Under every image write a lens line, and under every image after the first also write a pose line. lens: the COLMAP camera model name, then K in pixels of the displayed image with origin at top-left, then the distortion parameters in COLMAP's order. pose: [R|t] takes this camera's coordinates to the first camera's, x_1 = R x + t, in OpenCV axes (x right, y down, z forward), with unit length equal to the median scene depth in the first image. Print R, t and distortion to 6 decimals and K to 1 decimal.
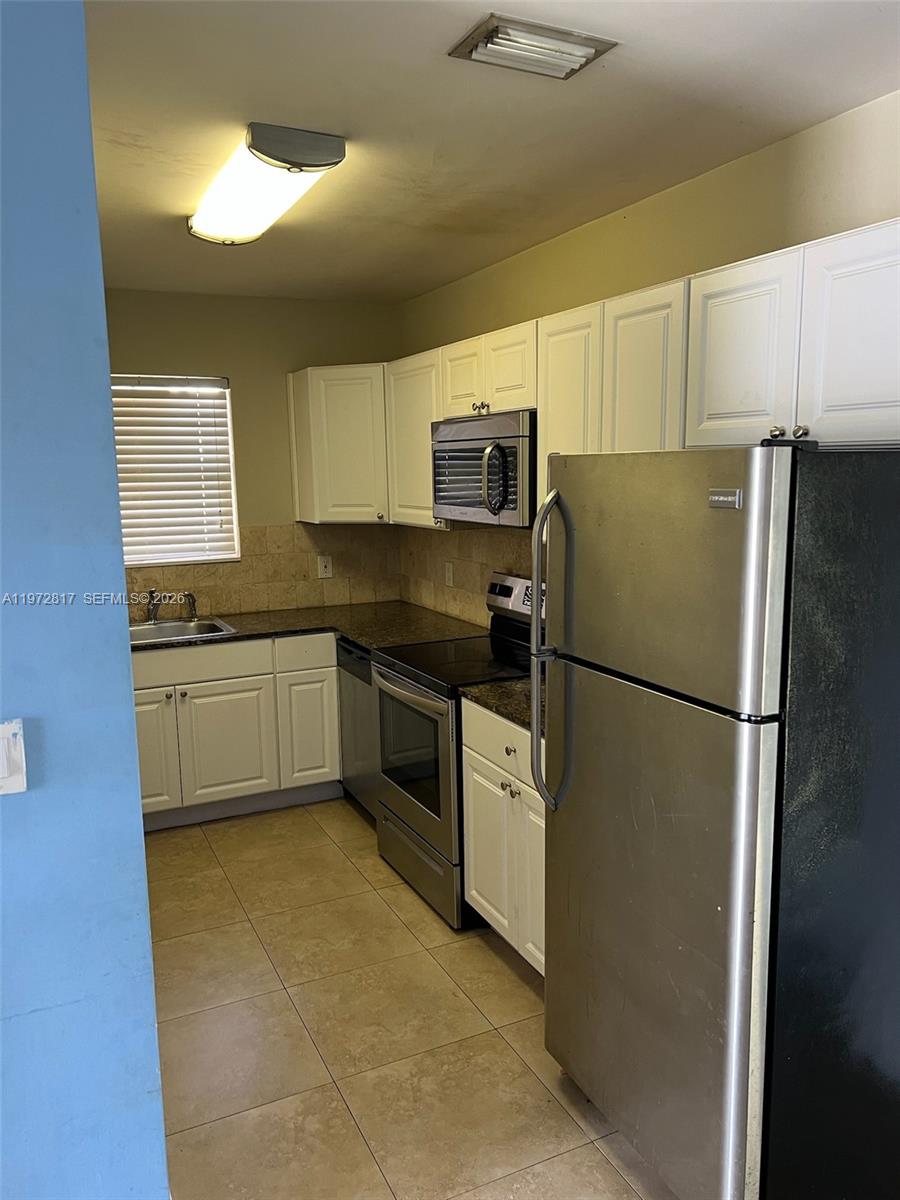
lens RADIAL K [[907.4, 0, 453.8], [0, 907.4, 600.8], [0, 0, 1]] dist [0.038640, -0.046699]
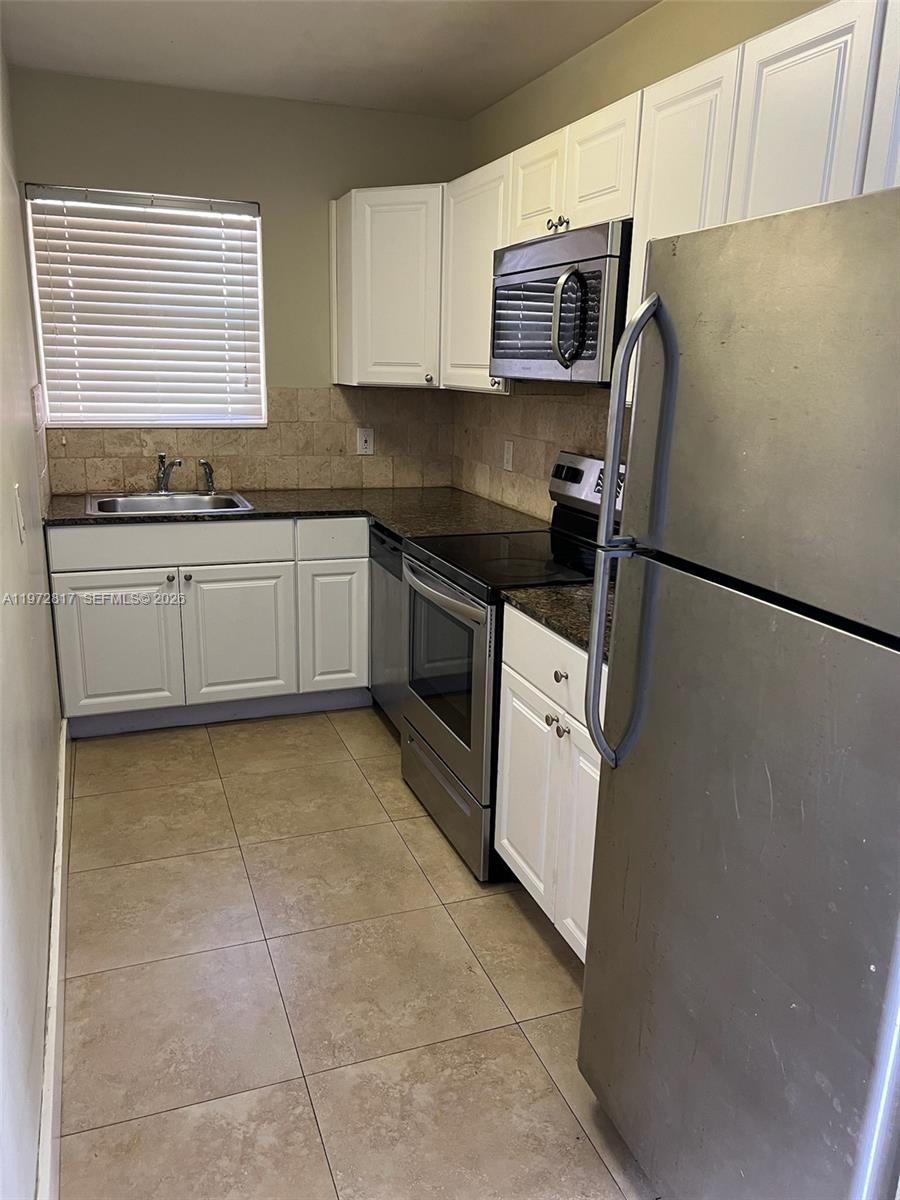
lens RADIAL K [[907.4, 0, 445.9], [0, 907.4, 603.3], [0, 0, 1]] dist [0.038640, -0.046699]
pose [[0.994422, 0.066563, -0.081816, 0.021379], [-0.057297, 0.992188, 0.110815, 0.022817], [0.088553, -0.105509, 0.990468, 0.216208]]
